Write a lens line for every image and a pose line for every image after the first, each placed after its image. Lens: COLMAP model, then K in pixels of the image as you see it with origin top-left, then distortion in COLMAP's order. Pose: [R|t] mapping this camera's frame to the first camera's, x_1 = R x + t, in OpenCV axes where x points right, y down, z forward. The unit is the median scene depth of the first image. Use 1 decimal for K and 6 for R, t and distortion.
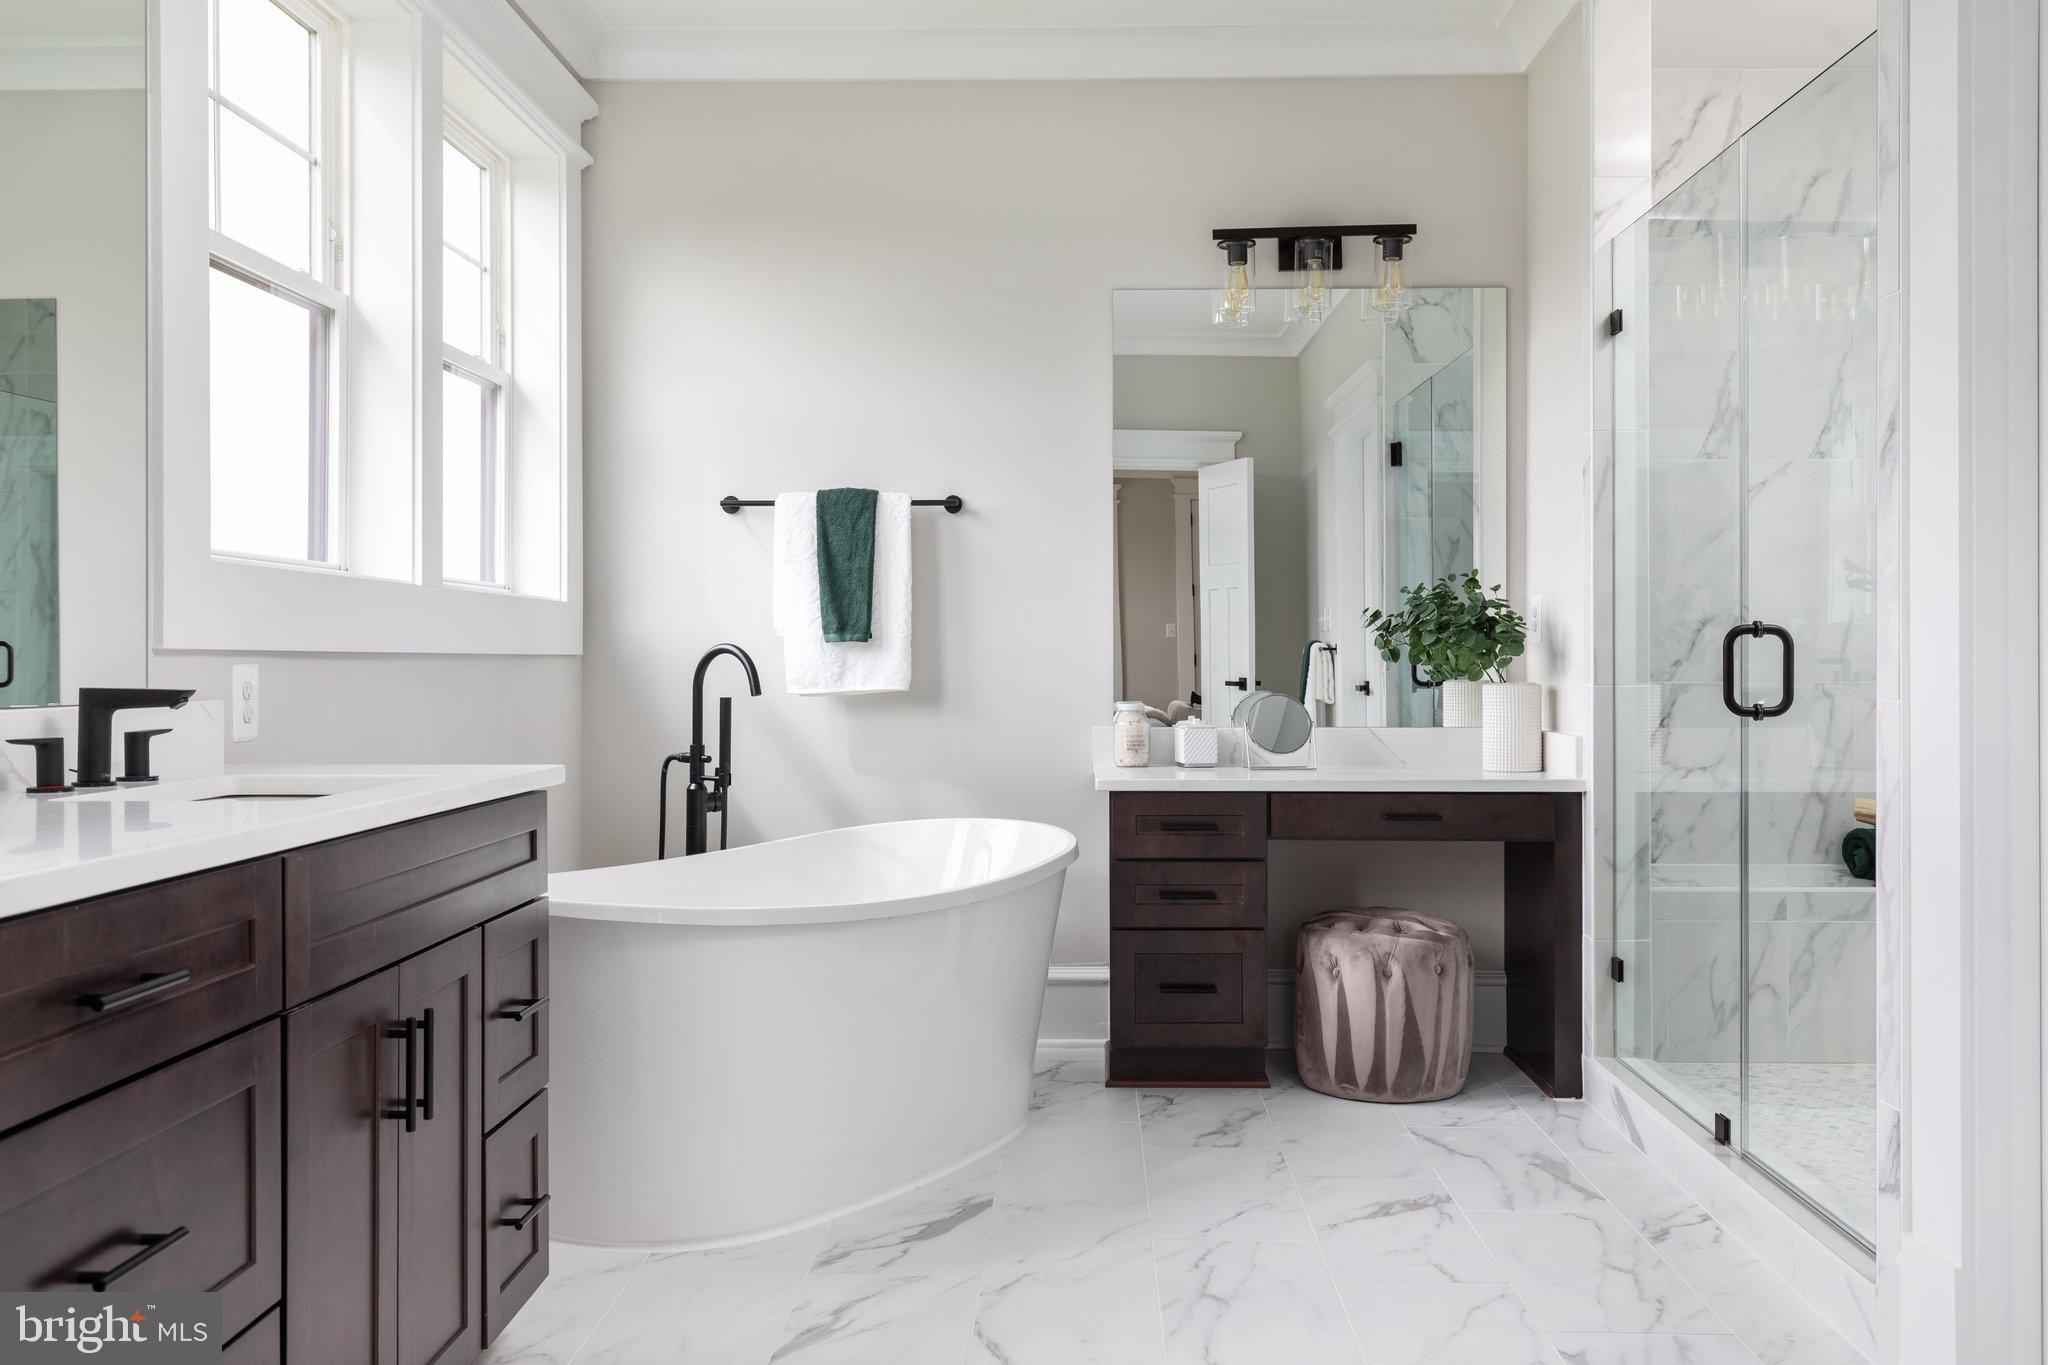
lens RADIAL K [[1784.1, 0, 1023.6], [0, 1784.1, 675.4], [0, 0, 1]] dist [0.011875, 0.003651]
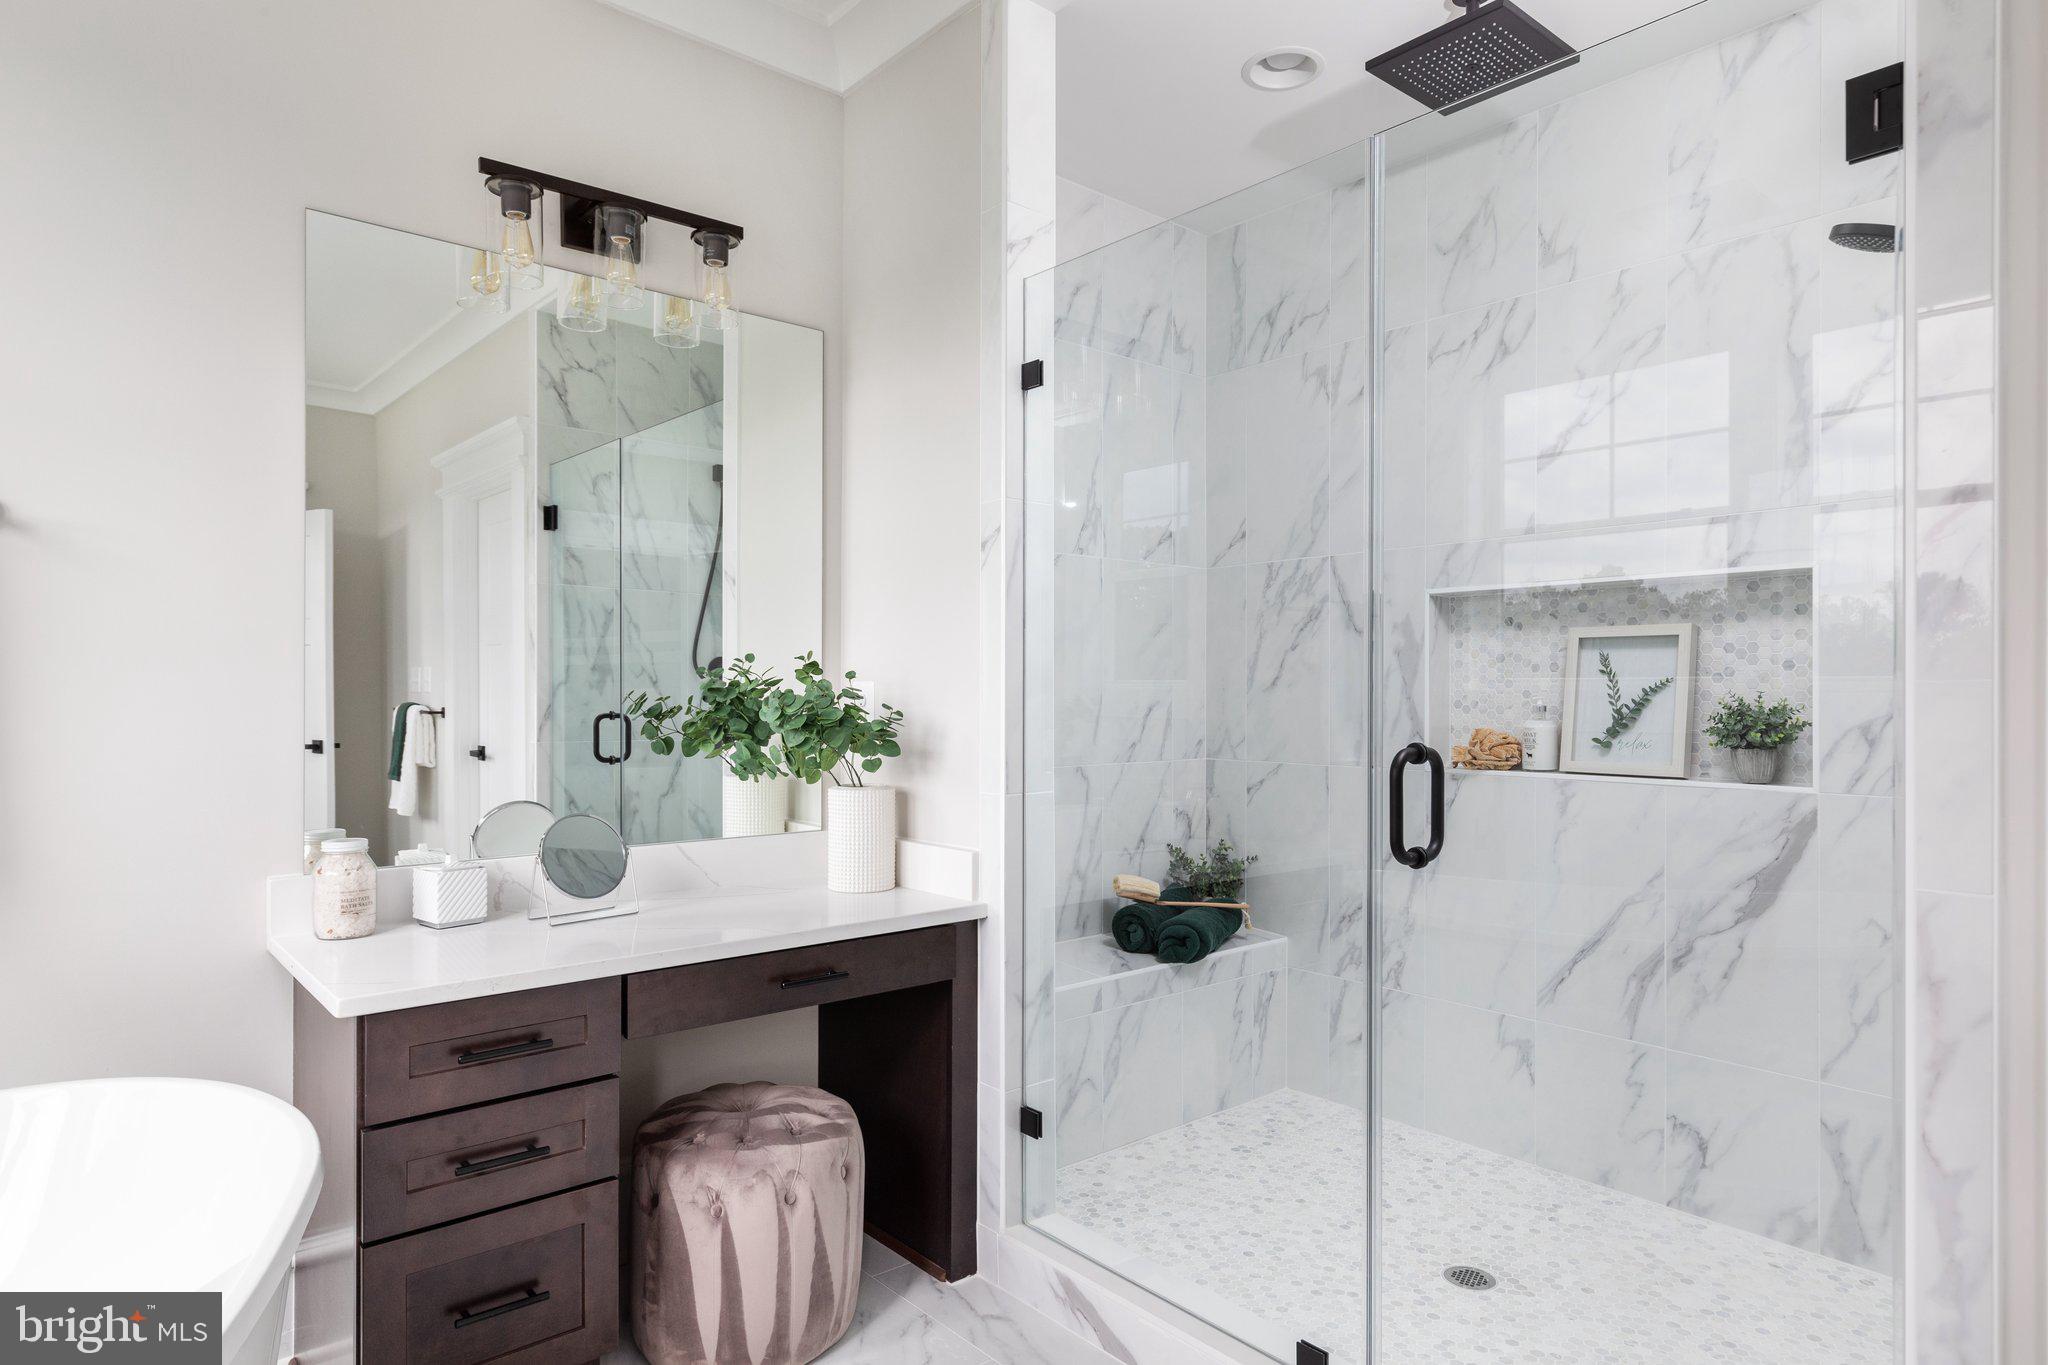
lens RADIAL K [[1174.9, 0, 1024.5], [0, 1174.9, 692.2], [0, 0, 1]] dist [0.001082, -0.000342]
pose [[0.732235, 0.002566, 0.681047, -0.053319], [0.002479, 0.999976, -0.006433, -0.036878], [-0.681047, 0.006399, 0.732212, 0.537291]]
